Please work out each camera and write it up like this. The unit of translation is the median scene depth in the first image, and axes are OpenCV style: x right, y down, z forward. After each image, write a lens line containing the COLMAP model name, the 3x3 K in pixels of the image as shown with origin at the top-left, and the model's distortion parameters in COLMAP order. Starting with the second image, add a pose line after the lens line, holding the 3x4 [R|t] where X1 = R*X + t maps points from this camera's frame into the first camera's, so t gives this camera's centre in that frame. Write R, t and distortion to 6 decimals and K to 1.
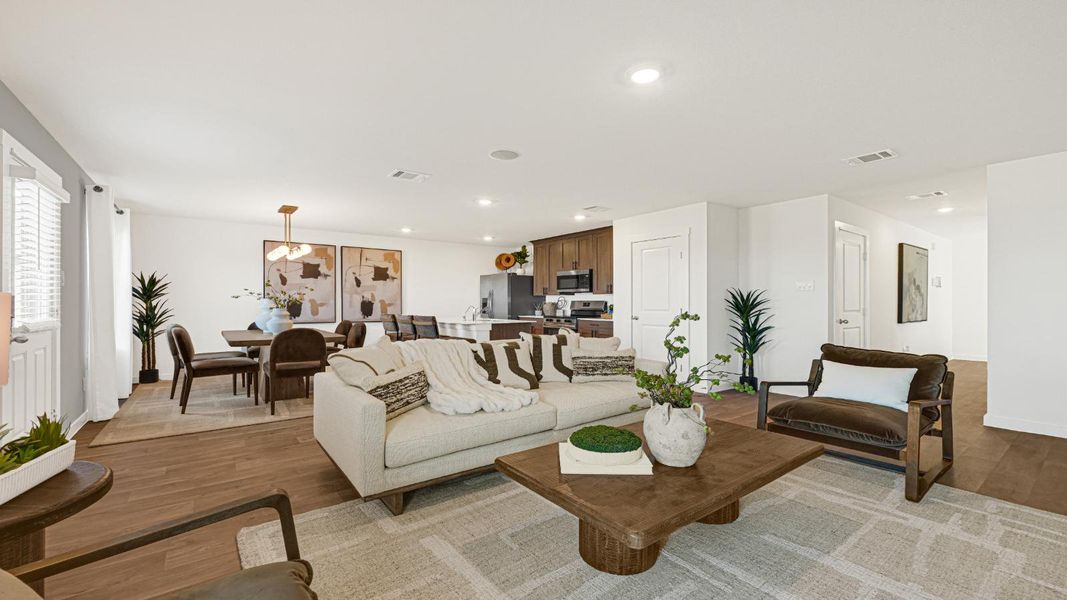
lens RADIAL K [[435.3, 0, 533.5], [0, 435.3, 300.0], [0, 0, 1]] dist [-0.001975, -0.000236]
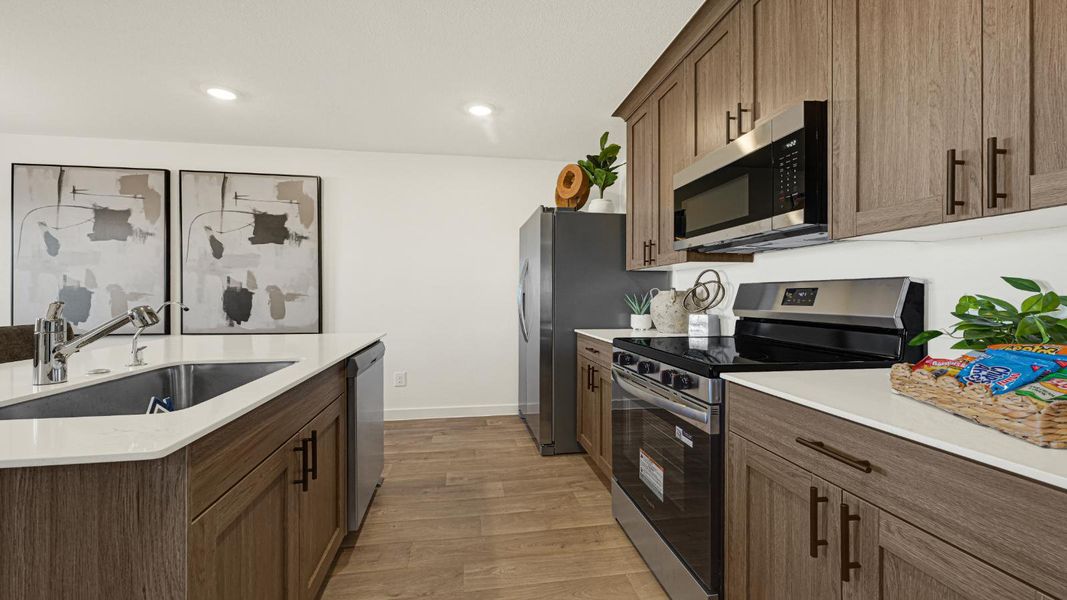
lens RADIAL K [[443.8, 0, 530.8], [0, 443.8, 294.4], [0, 0, 1]] dist [-0.001430, -0.000135]
pose [[0.883612, -0.001411, -0.468218, 0.111377], [0.001587, 0.999999, -0.000017, 0.009280], [0.468218, -0.000728, 0.883613, 0.765361]]
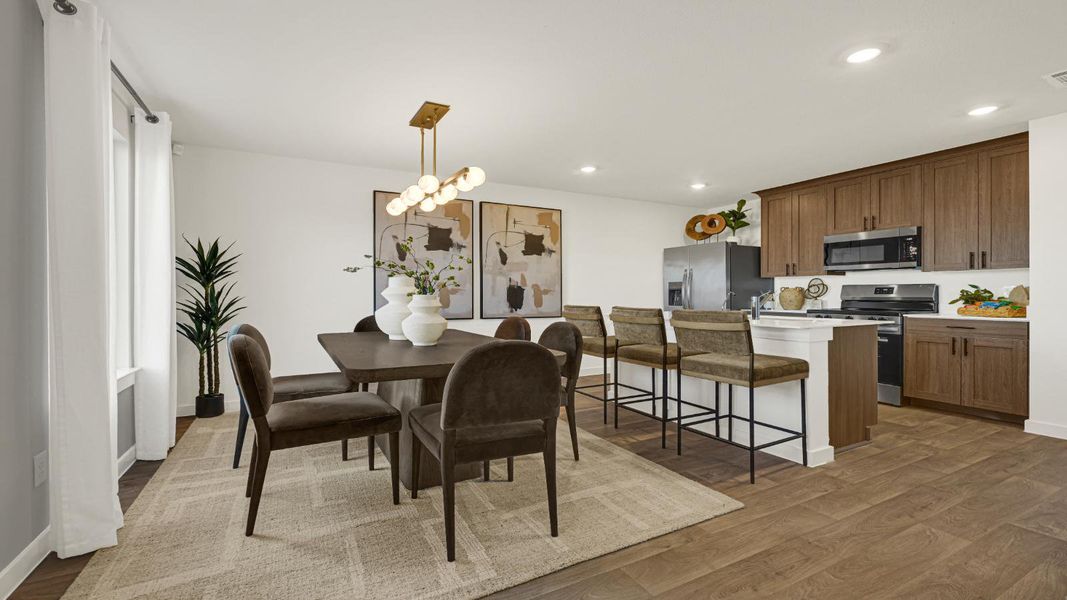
lens RADIAL K [[458.4, 0, 534.6], [0, 458.4, 290.1], [0, 0, 1]] dist [-0.001489, 0.000258]
pose [[0.988377, -0.002297, -0.152008, -0.260504], [0.001892, 0.999994, -0.002810, 0.010922], [0.152013, 0.002490, 0.988375, 0.338337]]
